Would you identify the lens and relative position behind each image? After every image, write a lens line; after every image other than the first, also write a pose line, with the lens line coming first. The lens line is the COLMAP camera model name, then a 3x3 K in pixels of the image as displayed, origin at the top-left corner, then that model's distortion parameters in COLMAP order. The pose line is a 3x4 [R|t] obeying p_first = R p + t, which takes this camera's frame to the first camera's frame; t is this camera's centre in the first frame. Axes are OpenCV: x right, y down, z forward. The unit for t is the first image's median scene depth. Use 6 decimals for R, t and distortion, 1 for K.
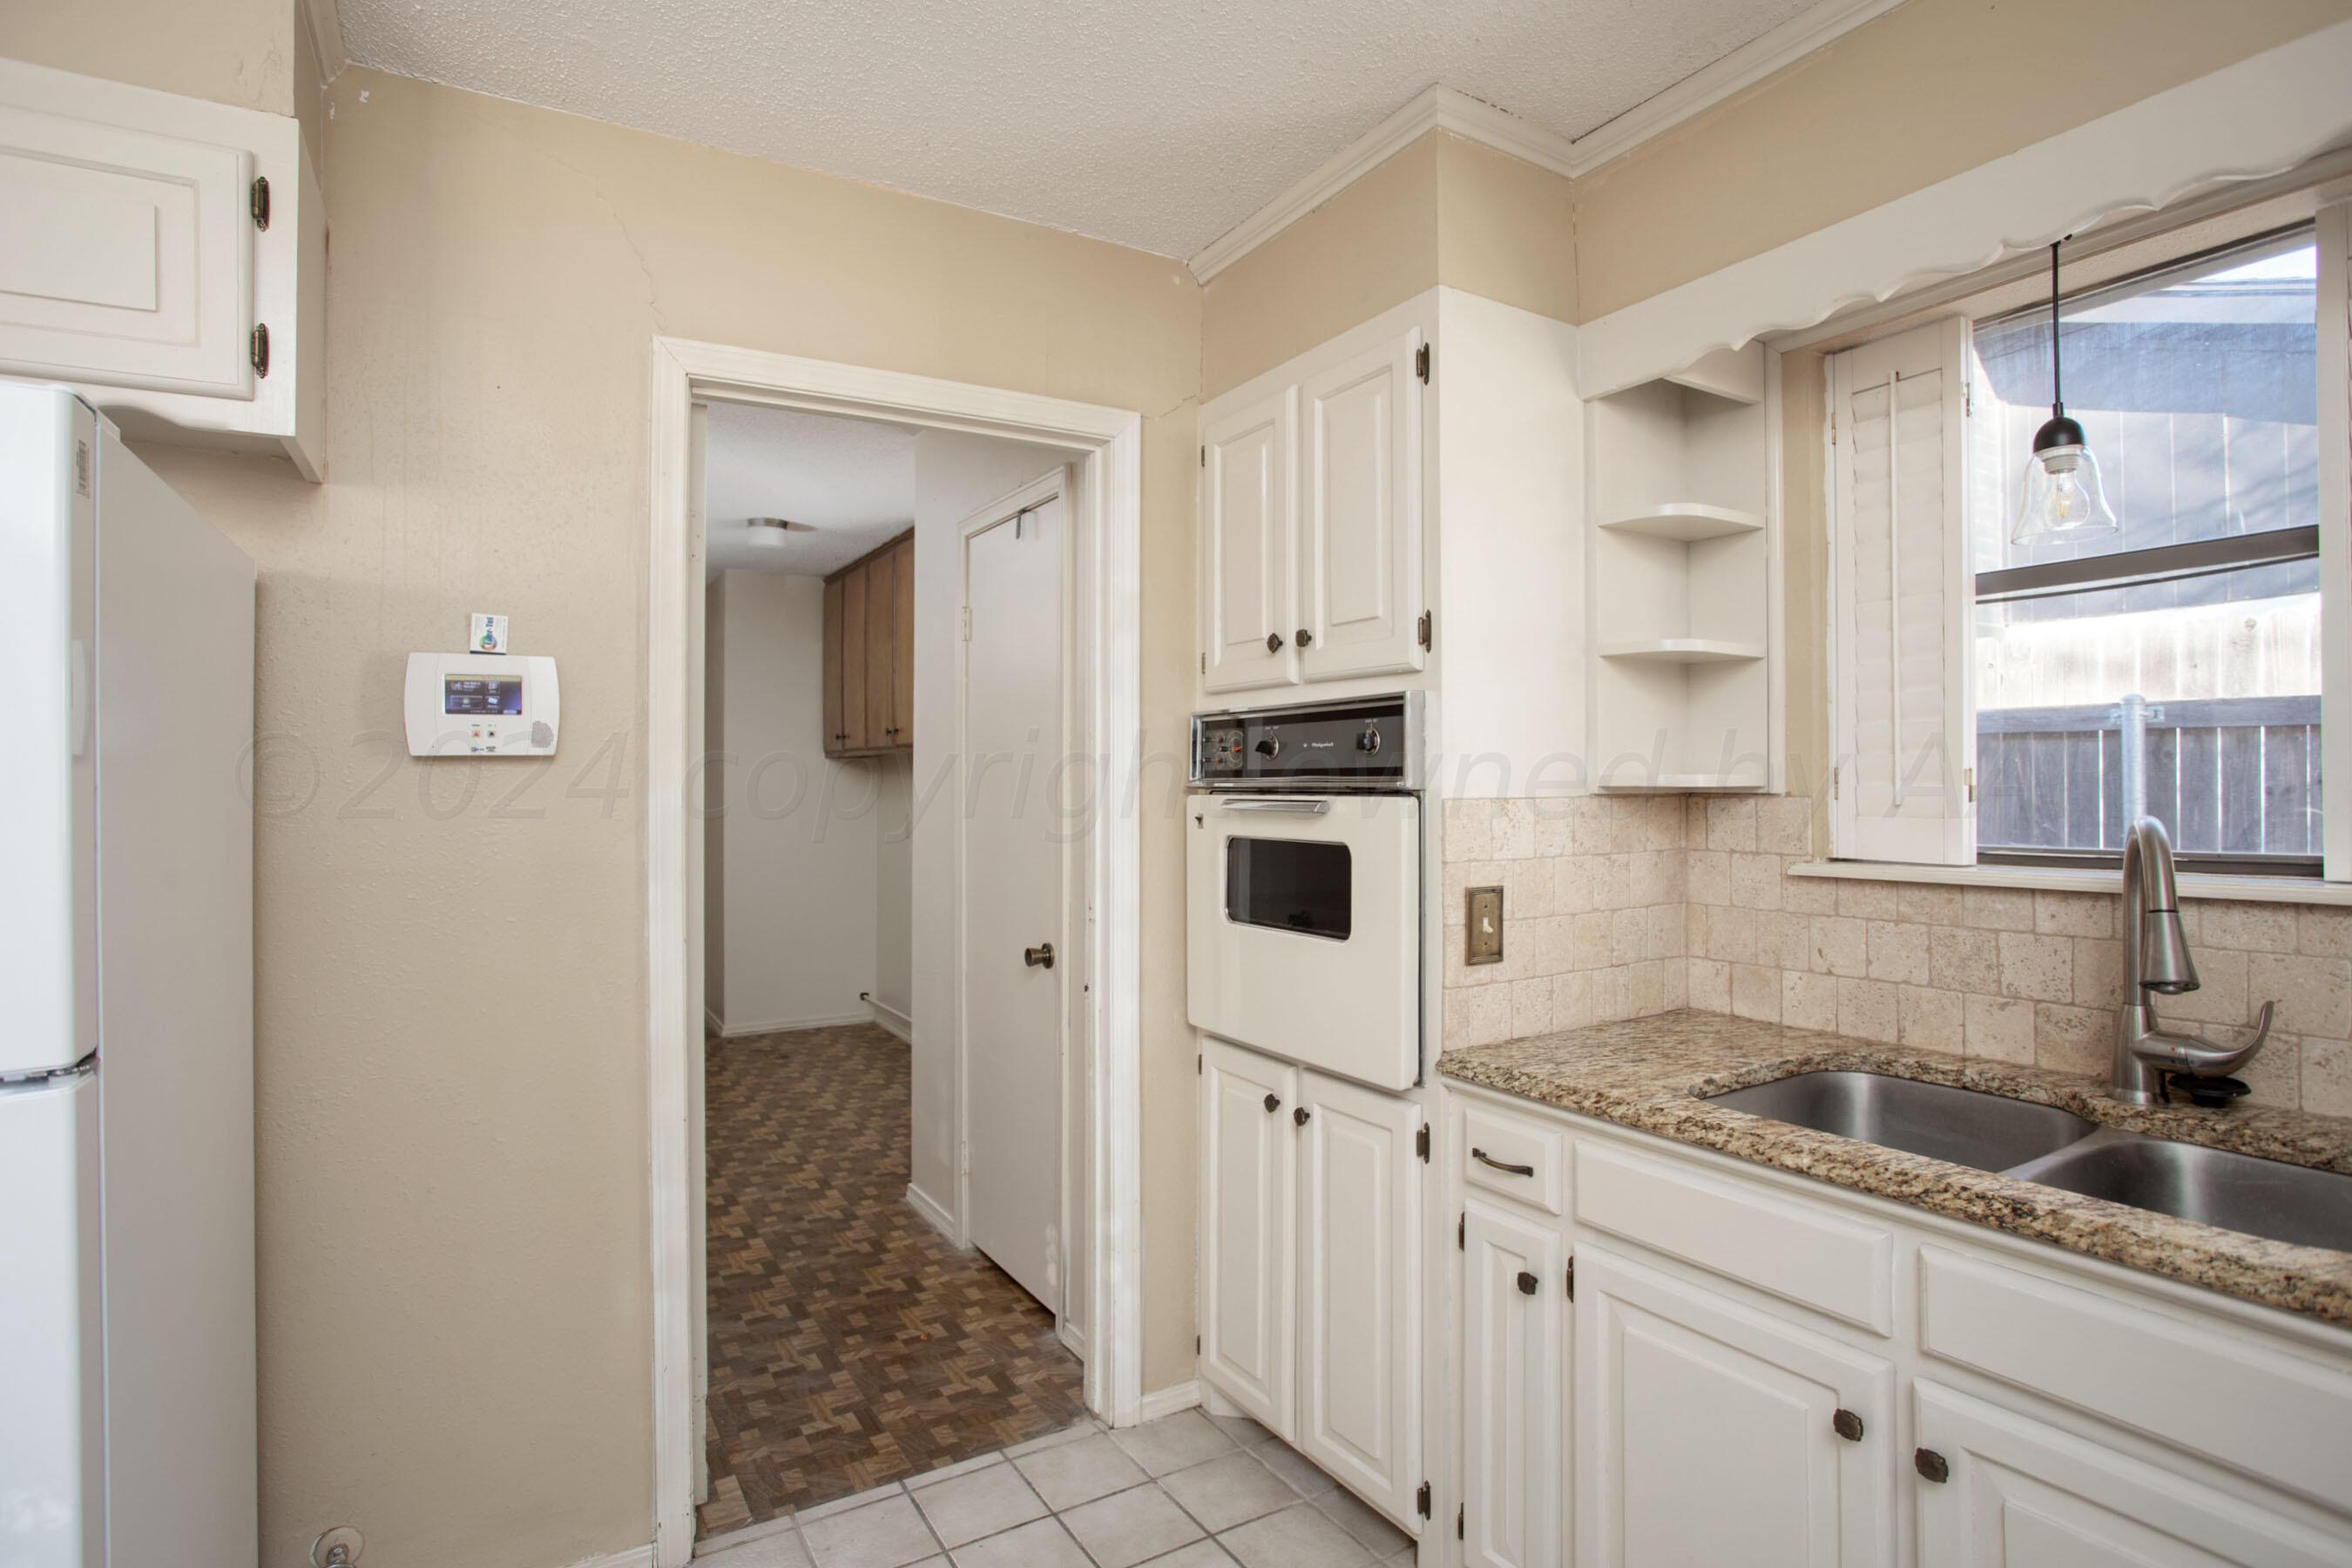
lens RADIAL K [[1204.7, 0, 1170.9], [0, 1204.7, 798.0], [0, 0, 1]] dist [-0.004212, -0.001041]
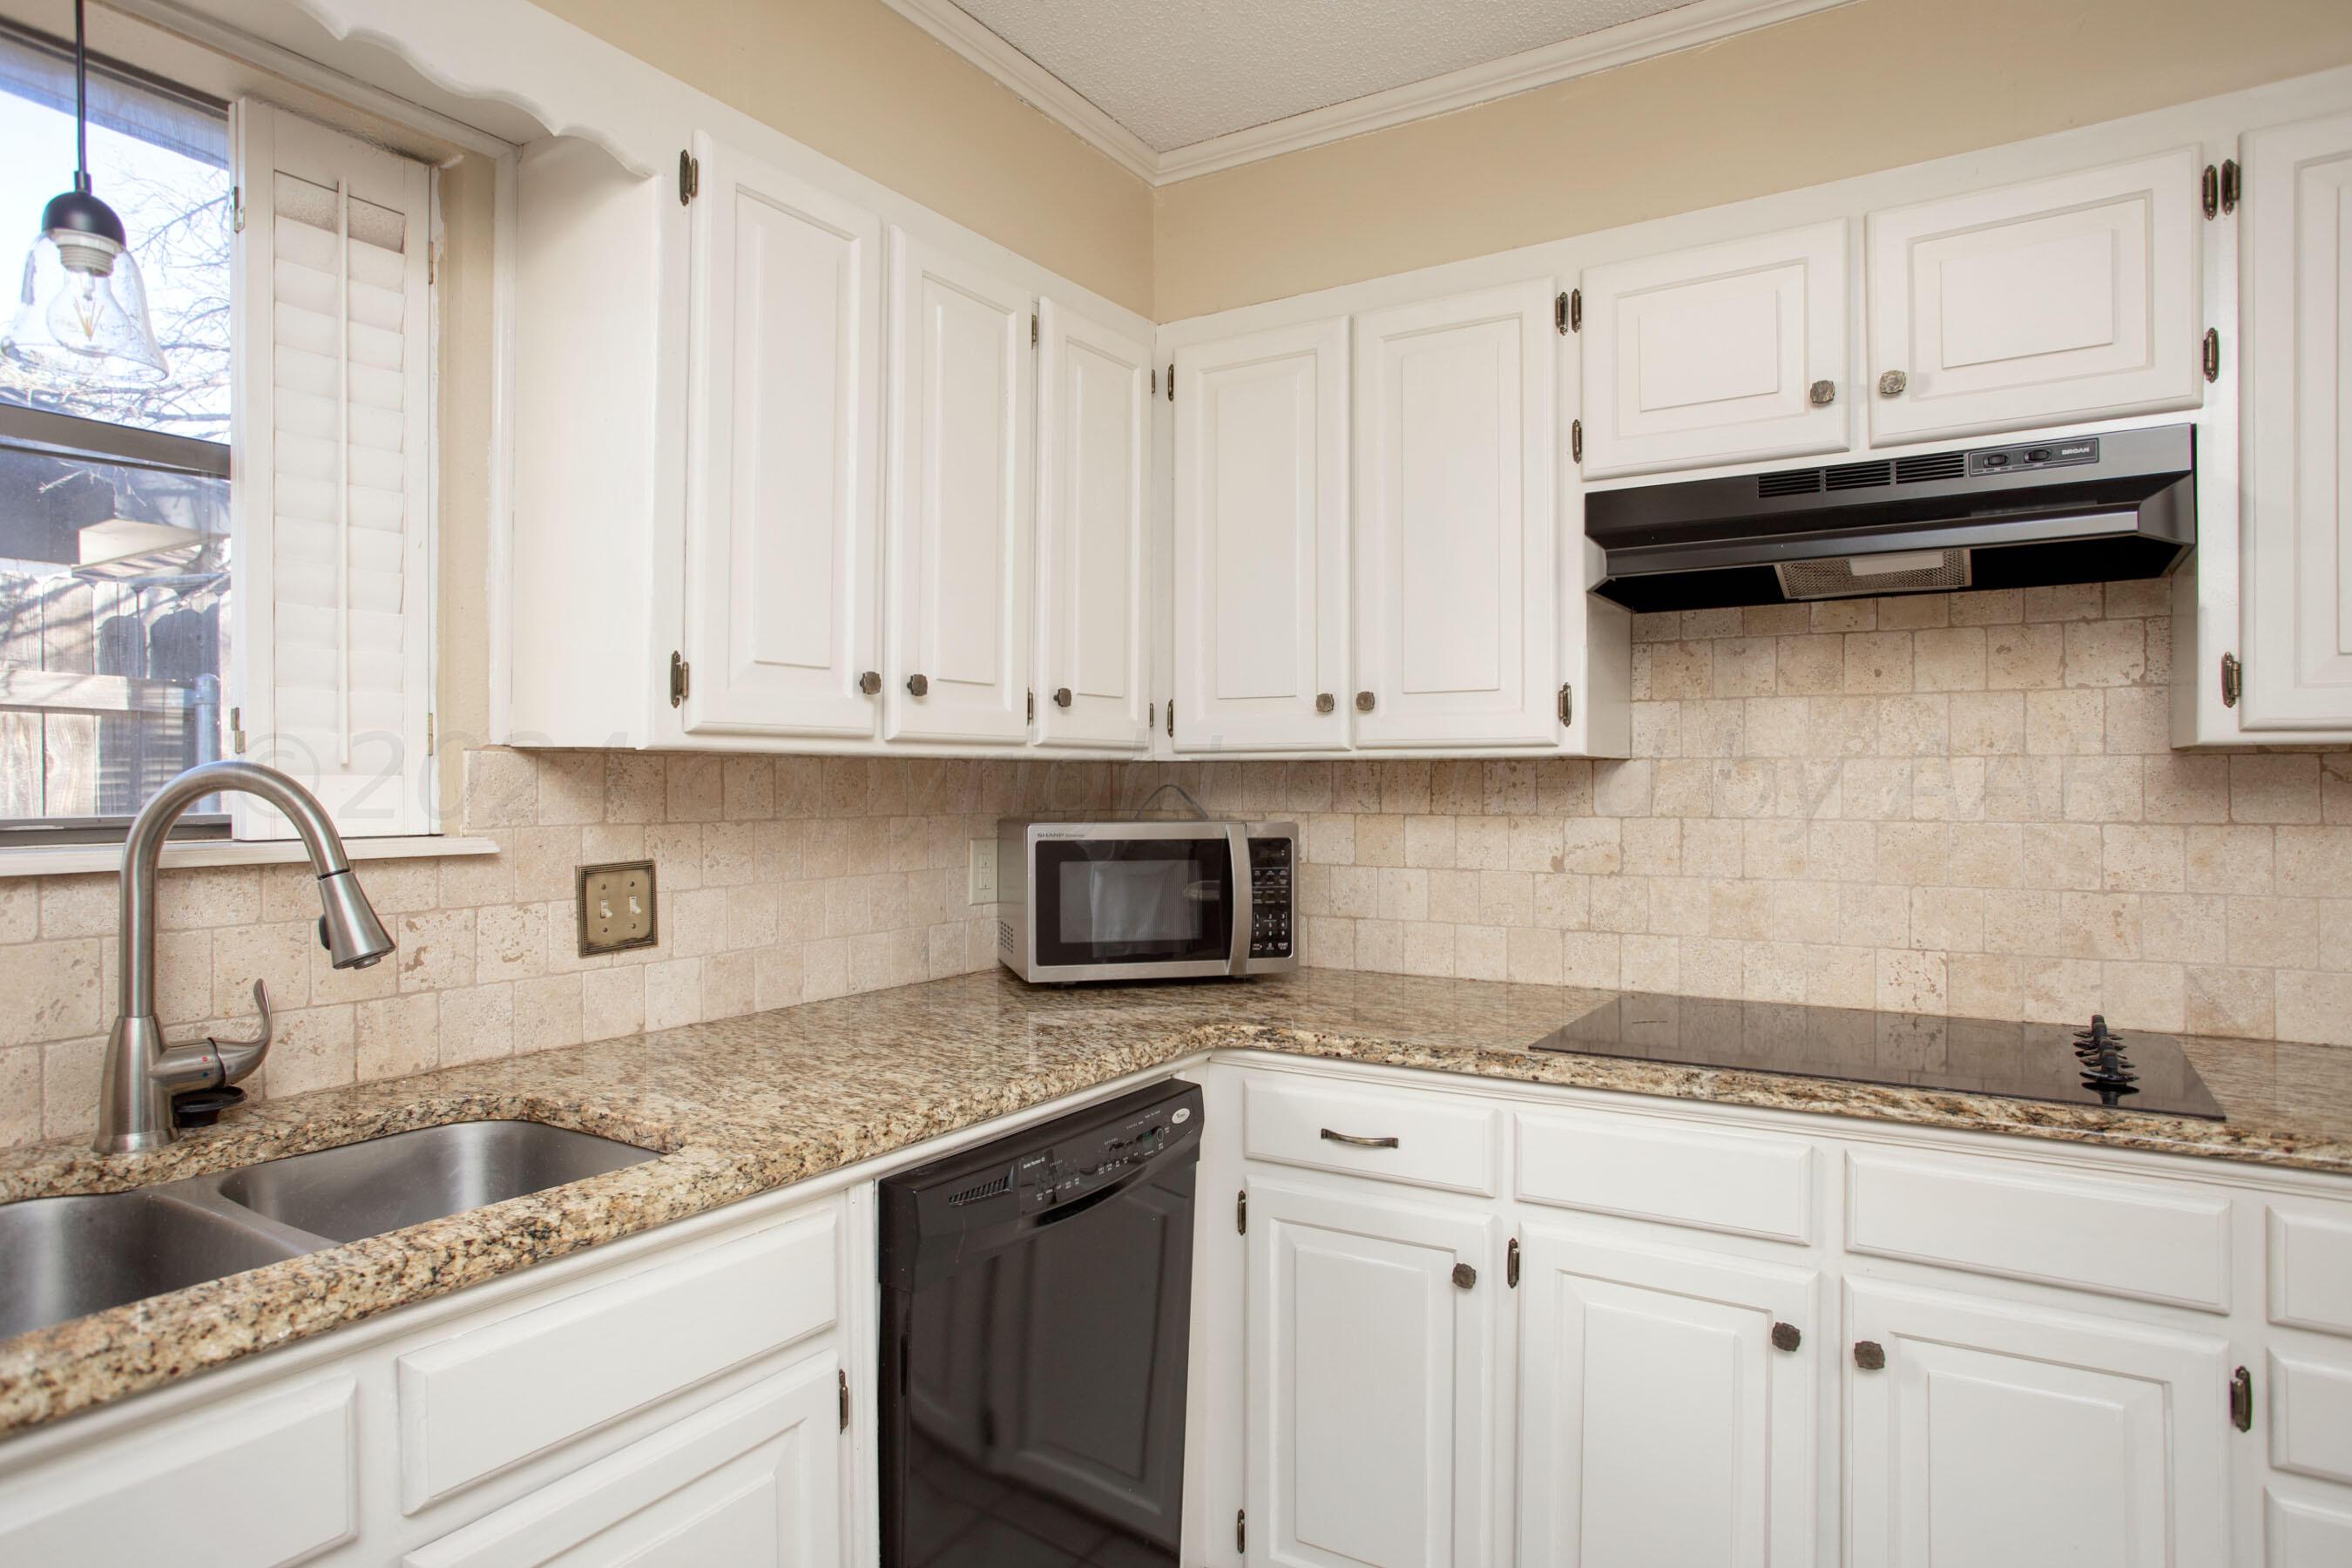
lens RADIAL K [[1371.0, 0, 1165.2], [0, 1371.0, 762.5], [0, 0, 1]] dist [-0.003579, 0.006897]
pose [[-0.437688, 0.021031, 0.898881, -0.284400], [0.013629, 0.999767, -0.016755, 0.040773], [-0.899023, 0.004917, -0.437873, 0.906389]]
